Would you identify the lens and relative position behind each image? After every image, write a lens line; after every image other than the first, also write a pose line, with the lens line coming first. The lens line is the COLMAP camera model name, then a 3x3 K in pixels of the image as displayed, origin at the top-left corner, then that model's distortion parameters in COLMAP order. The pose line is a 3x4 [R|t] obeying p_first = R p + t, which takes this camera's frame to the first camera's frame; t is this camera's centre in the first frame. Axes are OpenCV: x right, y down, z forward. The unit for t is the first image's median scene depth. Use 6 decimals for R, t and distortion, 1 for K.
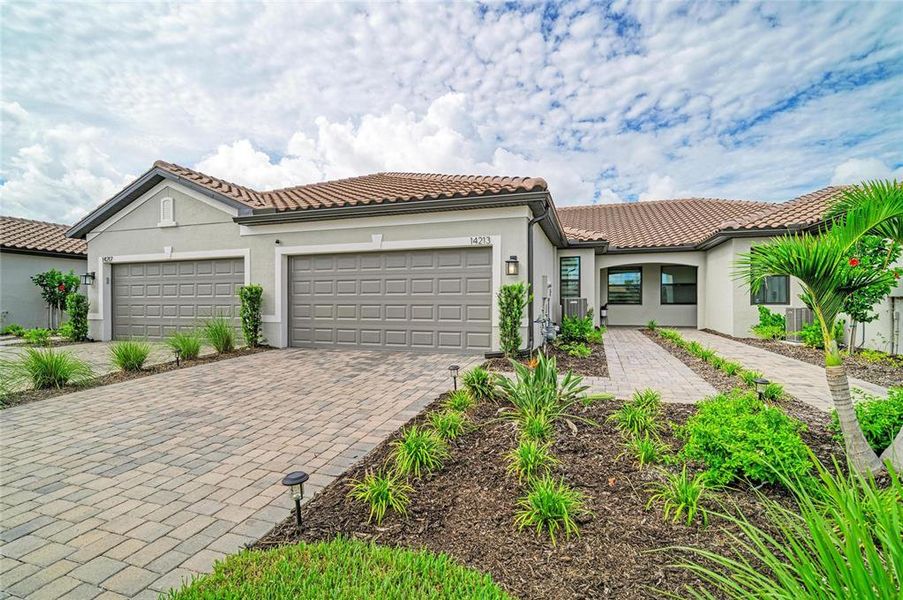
lens RADIAL K [[360.9, 0, 451.5], [0, 360.9, 300.0], [0, 0, 1]] dist [-0.000382, 0.000249]
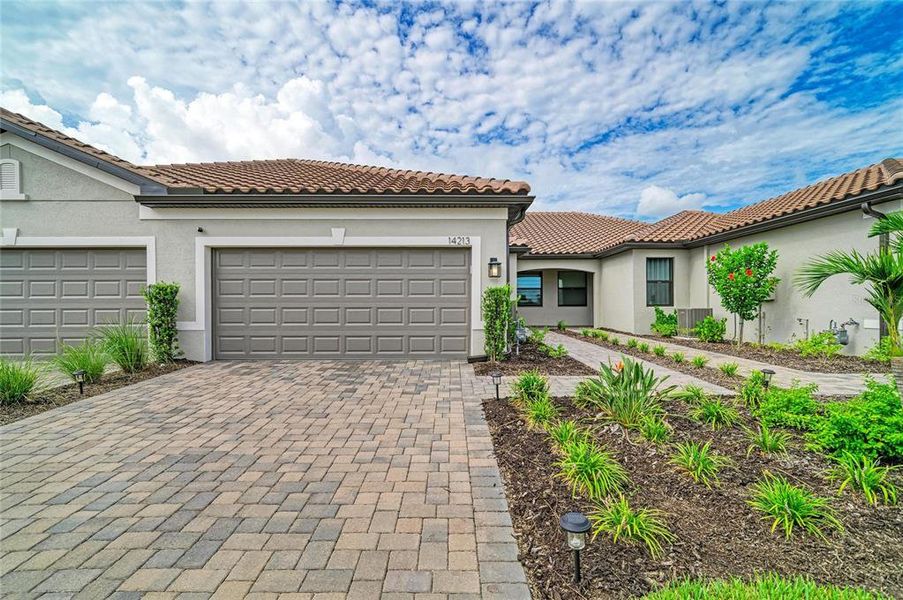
lens RADIAL K [[367.2, 0, 440.1], [0, 367.2, 301.7], [0, 0, 1]] dist [0.000325, 0.000141]
pose [[0.958117, 0.000827, 0.286374, -0.223078], [-0.000374, 0.999999, -0.001638, -0.000342], [-0.286375, 0.001462, 0.958116, 0.068433]]
